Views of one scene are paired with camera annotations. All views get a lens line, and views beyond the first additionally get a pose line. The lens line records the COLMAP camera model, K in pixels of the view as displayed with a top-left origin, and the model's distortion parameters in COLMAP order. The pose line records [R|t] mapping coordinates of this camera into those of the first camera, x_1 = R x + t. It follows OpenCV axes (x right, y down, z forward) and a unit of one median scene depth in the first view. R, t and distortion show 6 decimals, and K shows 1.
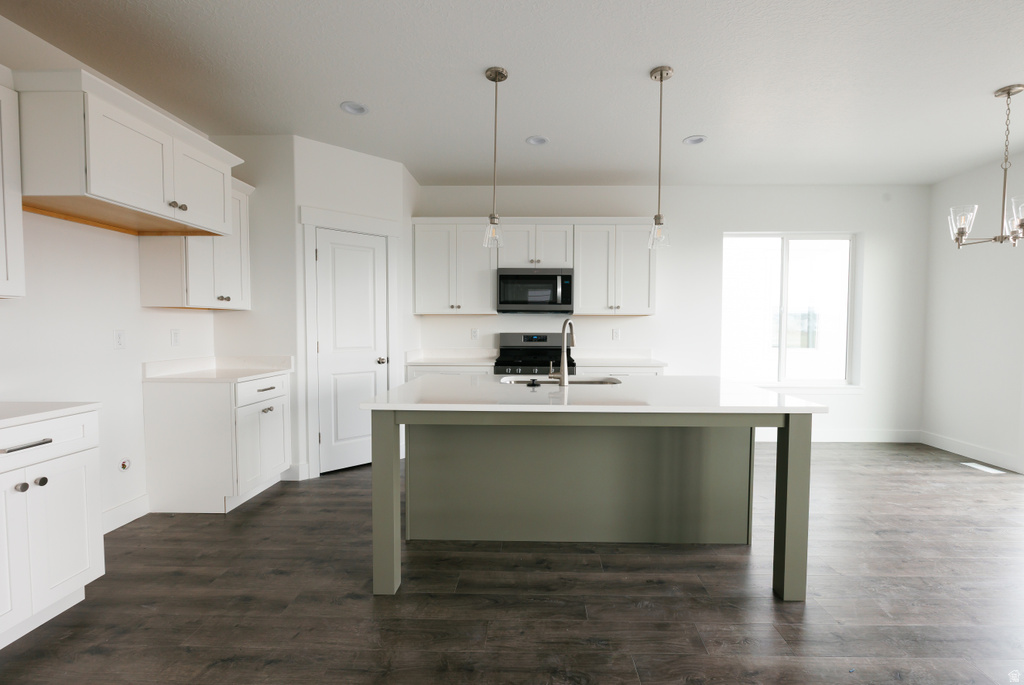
lens RADIAL K [[449.8, 0, 527.9], [0, 449.8, 344.6], [0, 0, 1]] dist [-0.004854, 0.000492]
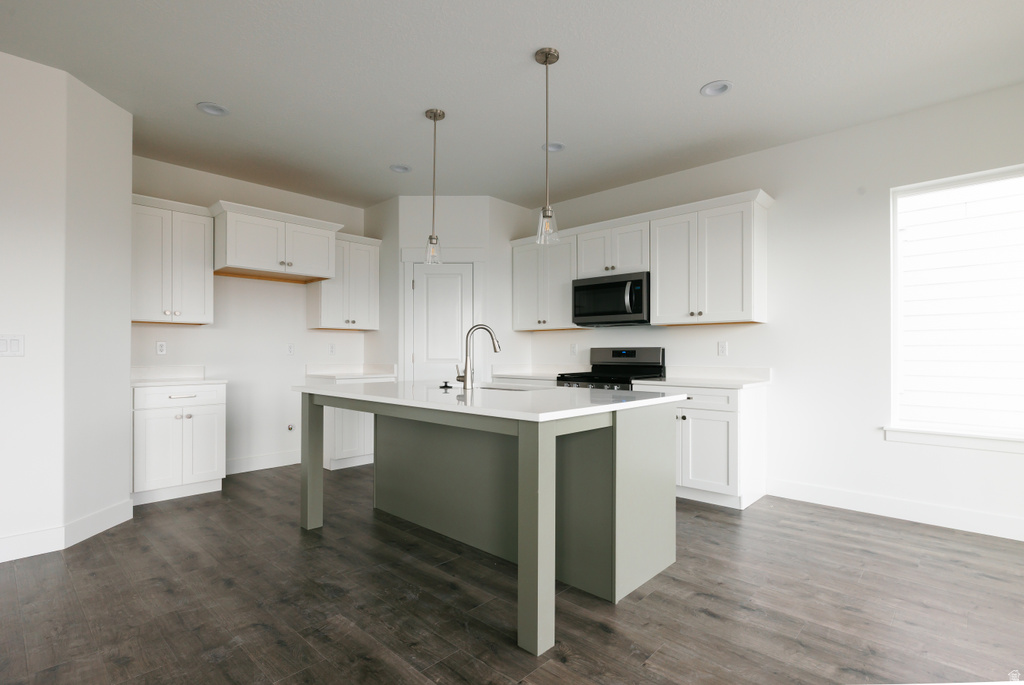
lens RADIAL K [[496.1, 0, 510.5], [0, 496.1, 352.6], [0, 0, 1]] dist [0.000228, 0.000282]
pose [[0.740224, -0.003856, -0.672349, 0.812127], [-0.027310, 0.998986, -0.035796, 0.040583], [0.671805, 0.044859, 0.739368, 0.194121]]
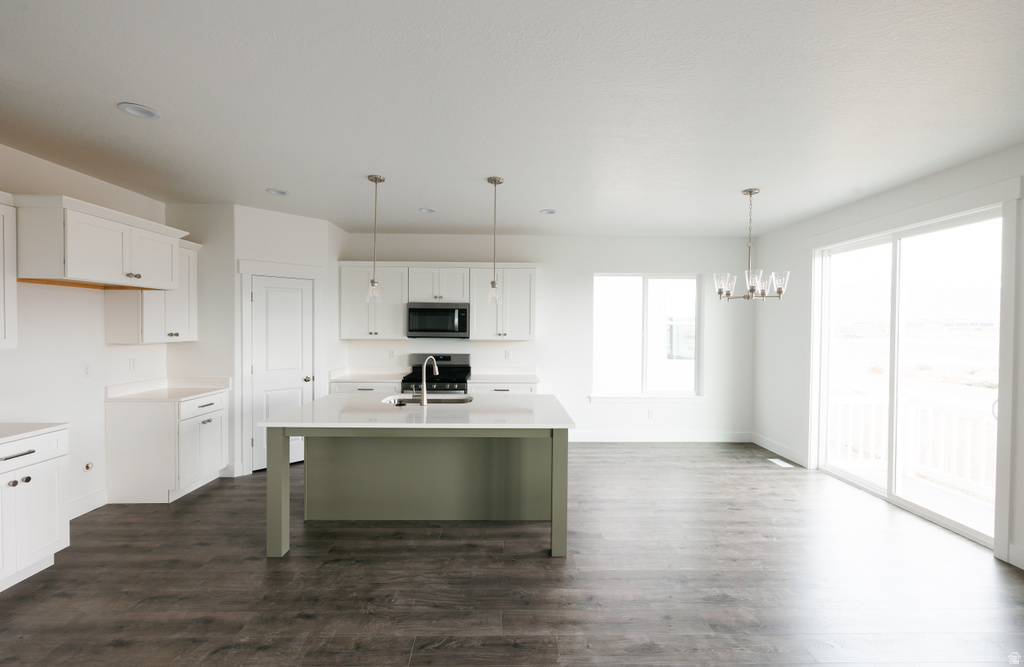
lens RADIAL K [[428.5, 0, 512.0], [0, 428.5, 333.5], [0, 0, 1]] dist [0.002983, -0.000140]
pose [[0.999345, 0.003500, 0.036013, 0.265043], [-0.002589, 0.999676, -0.025311, -0.082854], [-0.036090, 0.025201, 0.999031, -0.281357]]
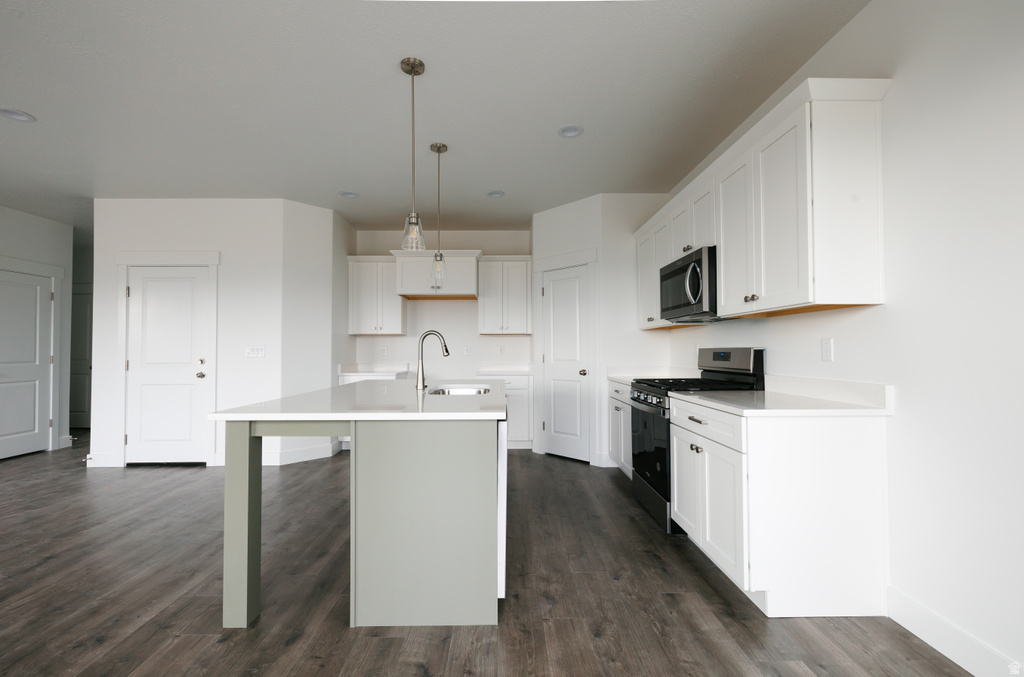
lens RADIAL K [[437.6, 0, 509.8], [0, 437.6, 341.8], [0, 0, 1]] dist [0.001597, 0.000181]
pose [[0.027384, -0.024569, -0.999323, 1.058526], [-0.040017, 0.998870, -0.025654, -0.008689], [0.998824, 0.040692, 0.026370, 1.054719]]
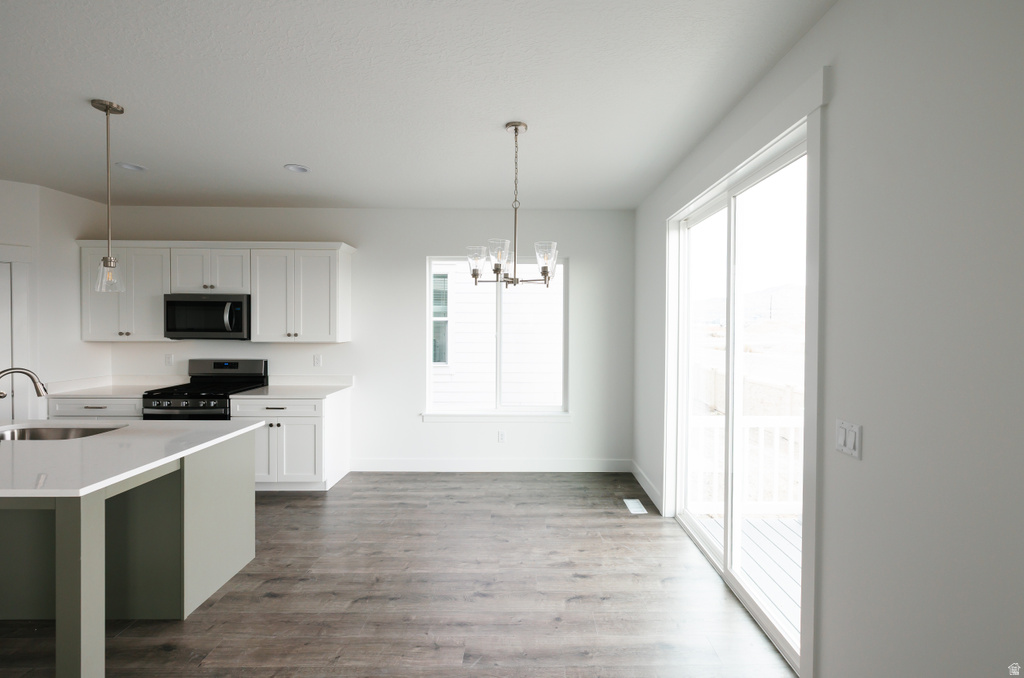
lens RADIAL K [[443.1, 0, 528.2], [0, 443.1, 329.4], [0, 0, 1]] dist [0.001408, 0.000200]
pose [[0.999624, 0.001933, 0.027354, 1.006528], [-0.001109, 0.999546, -0.030113, -0.099205], [-0.027400, 0.030072, 0.999172, 0.058381]]
